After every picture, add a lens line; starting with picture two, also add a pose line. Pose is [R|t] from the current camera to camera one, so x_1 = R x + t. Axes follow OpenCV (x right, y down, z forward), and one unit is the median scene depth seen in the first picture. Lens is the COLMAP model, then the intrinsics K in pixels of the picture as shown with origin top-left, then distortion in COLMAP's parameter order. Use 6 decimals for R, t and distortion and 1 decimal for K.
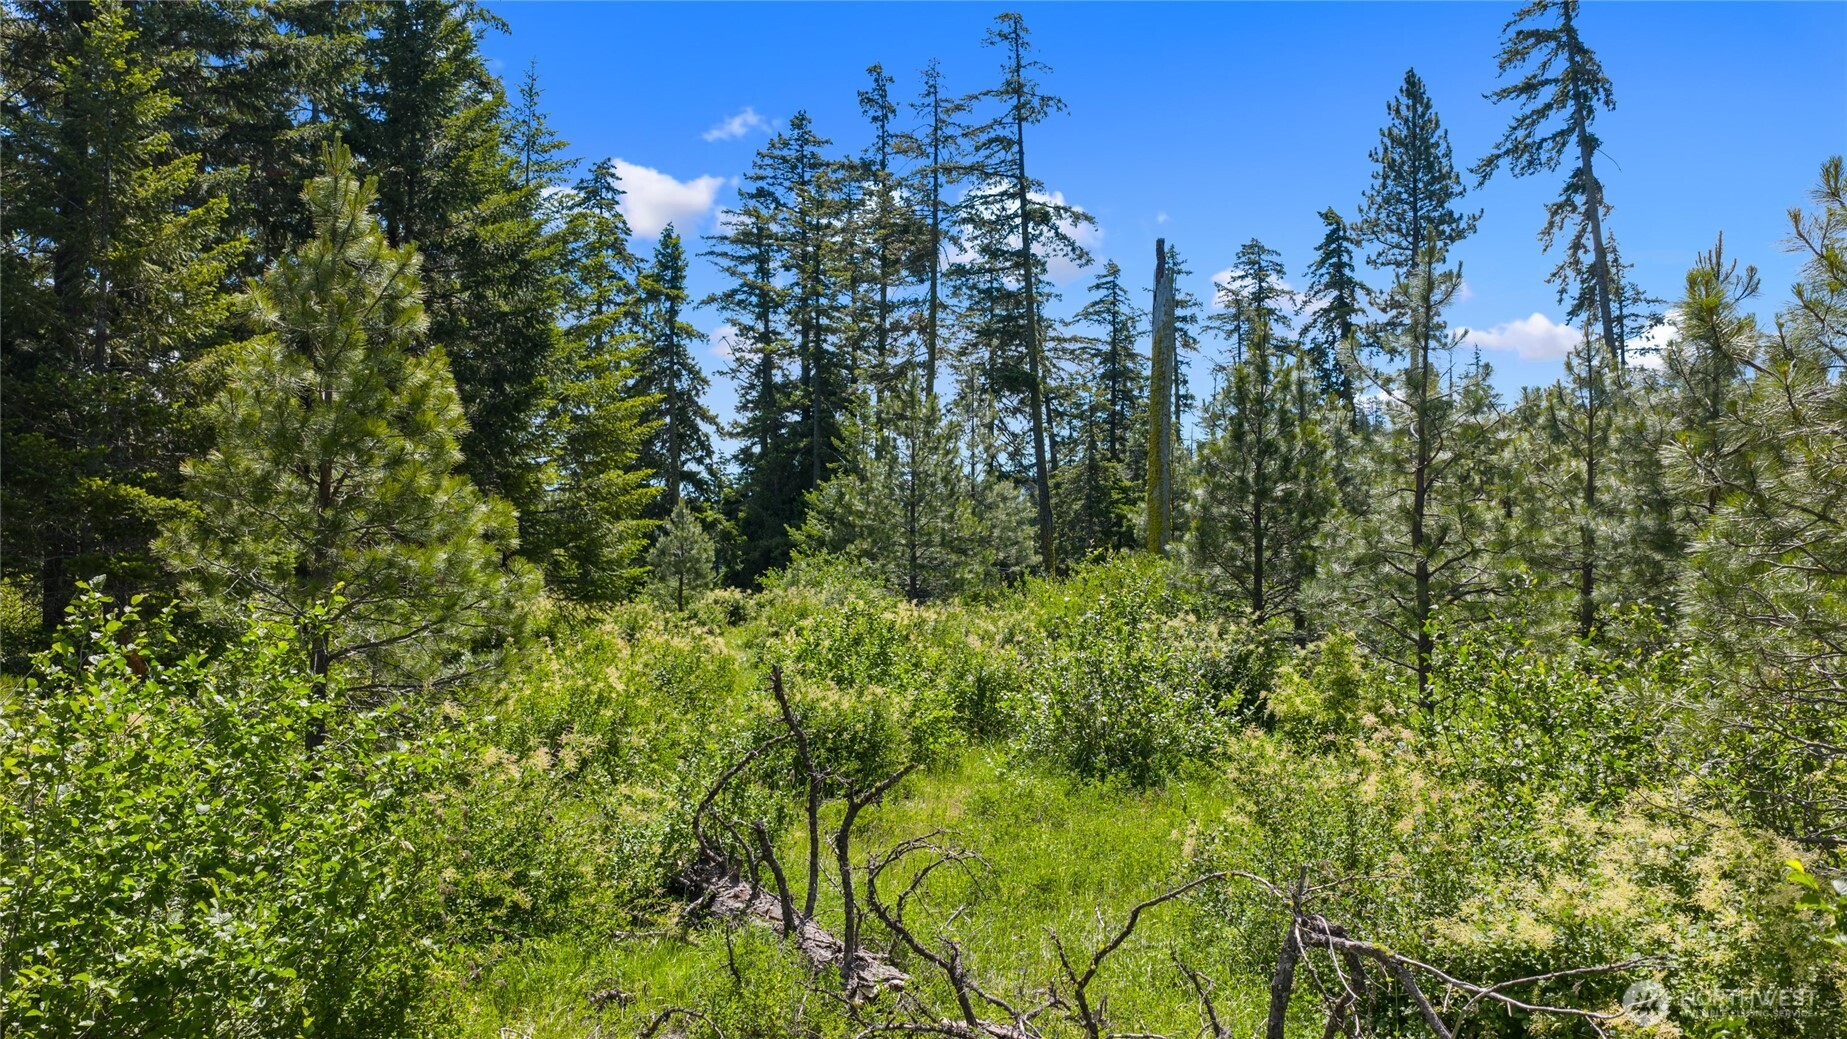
lens RADIAL K [[1634.3, 0, 918.7], [0, 1634.3, 514.5], [0, 0, 1]] dist [0.013106, 0.001145]
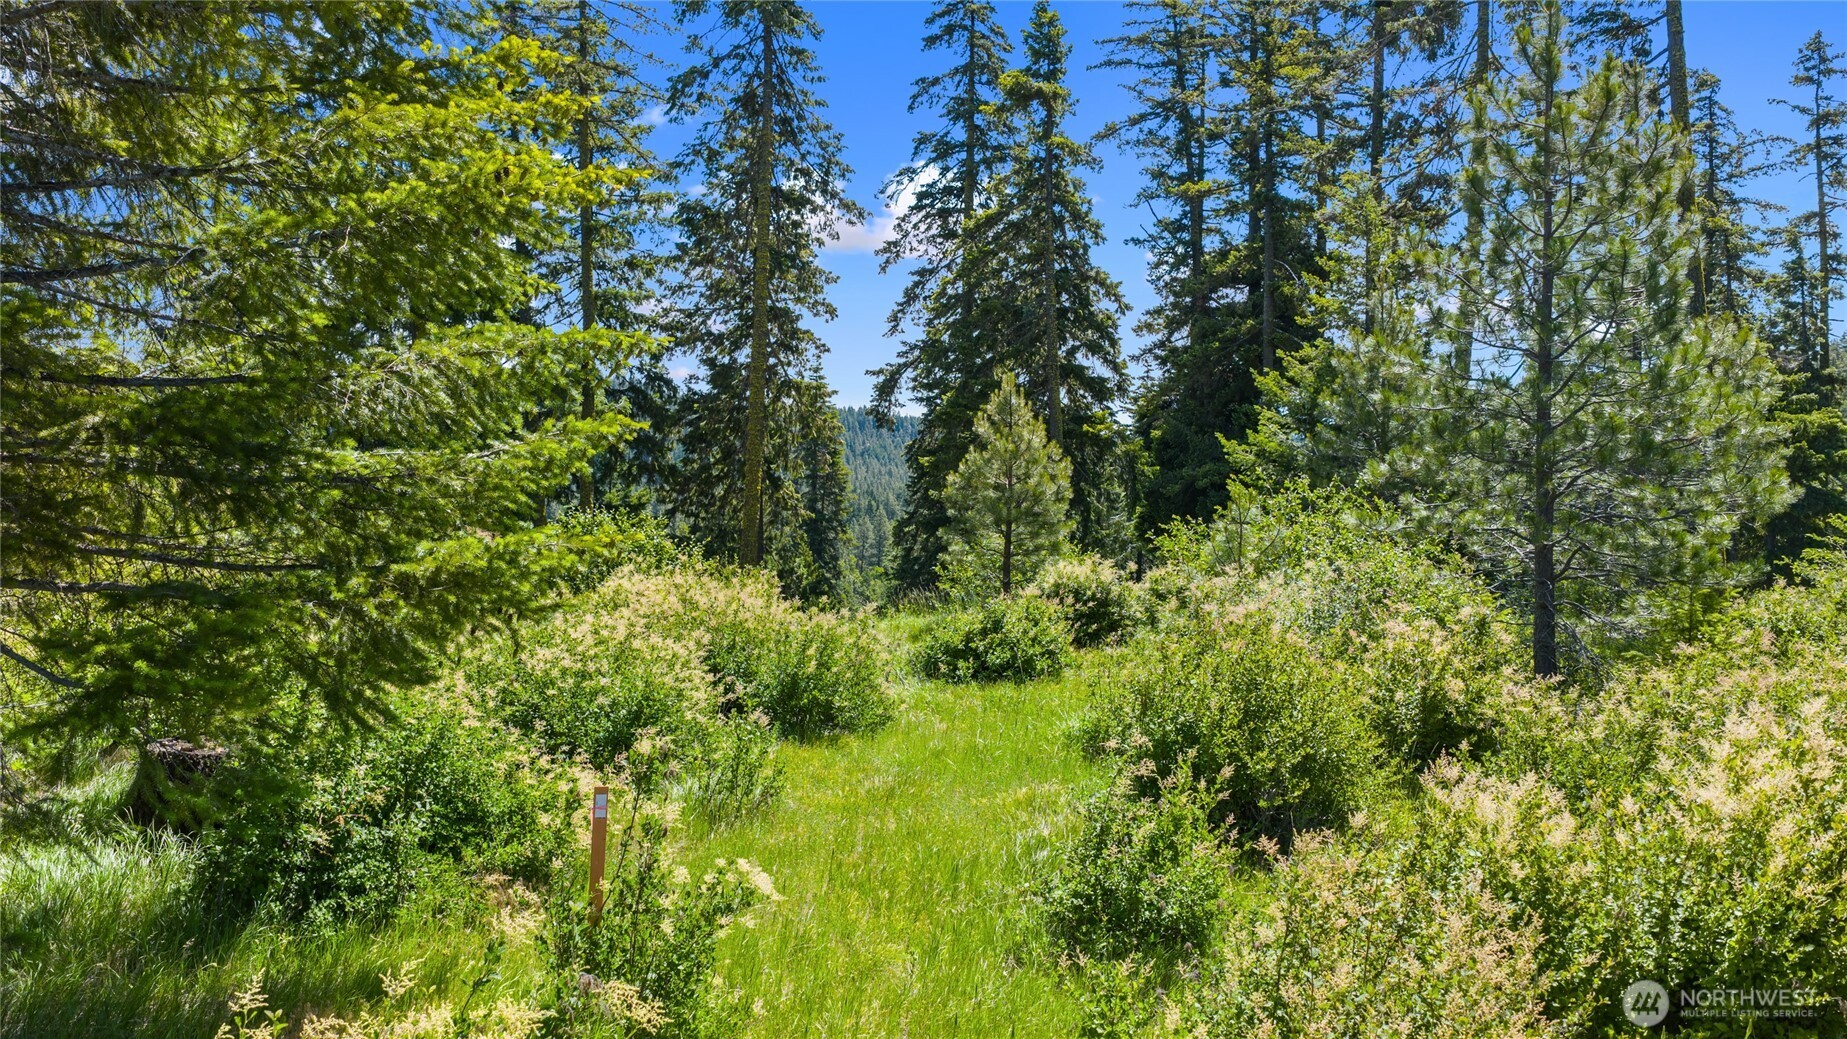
lens RADIAL K [[1634.3, 0, 909.2], [0, 1634.3, 501.0], [0, 0, 1]] dist [0.013106, 0.001145]
pose [[0.963098, 0.009441, -0.268984, -0.024964], [-0.001408, 0.999548, 0.030041, 0.009167], [0.269146, -0.028554, 0.962676, 0.332251]]
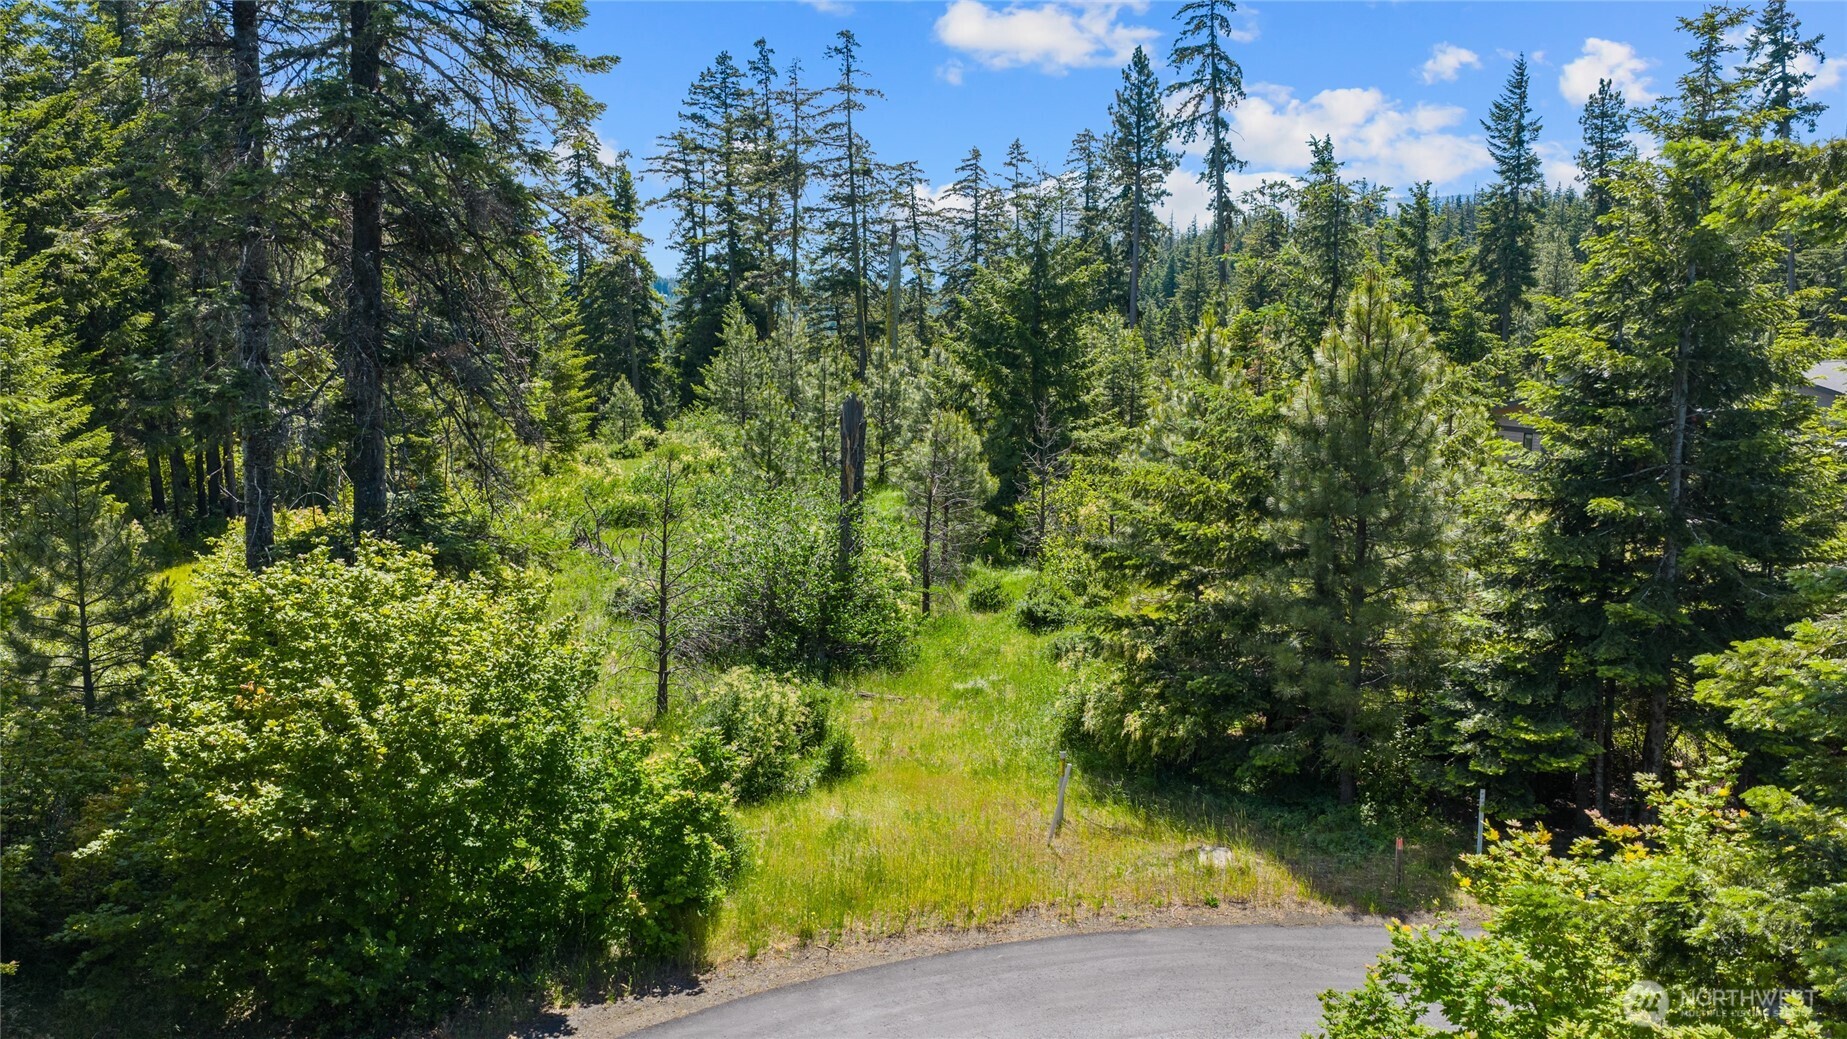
lens RADIAL K [[1634.3, 0, 914.3], [0, 1634.3, 528.6], [0, 0, 1]] dist [0.013106, 0.001145]
pose [[0.999977, -0.000108, -0.006747, 0.115162], [0.001094, 0.989238, 0.146309, -0.066844], [0.006658, -0.146313, 0.989216, -0.481114]]
